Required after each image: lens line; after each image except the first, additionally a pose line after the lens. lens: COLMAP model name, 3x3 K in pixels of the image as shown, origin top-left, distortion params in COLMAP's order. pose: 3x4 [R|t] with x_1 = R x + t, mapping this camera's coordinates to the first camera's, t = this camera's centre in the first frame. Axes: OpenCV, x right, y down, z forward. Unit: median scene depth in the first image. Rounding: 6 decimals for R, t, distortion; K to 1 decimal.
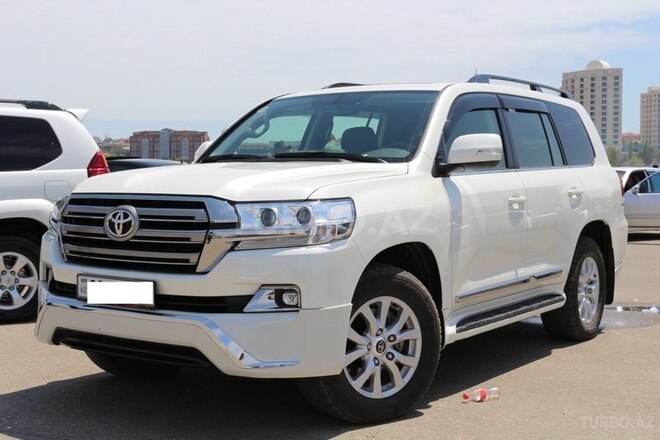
lens RADIAL K [[959.7, 0, 329.4], [0, 959.7, 219.3], [0, 0, 1]] dist [-0.097335, 0.000000]
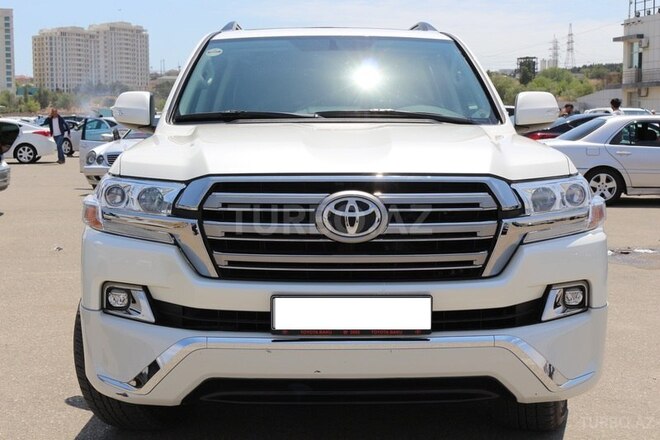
lens RADIAL K [[959.7, 0, 330.0], [0, 959.7, 220.0], [0, 0, 1]] dist [-0.097335, 0.000000]
pose [[0.789830, -0.064255, 0.609950, -0.657409], [0.026908, 0.997170, 0.070203, -0.043069], [-0.612735, -0.039035, 0.789324, 0.462535]]
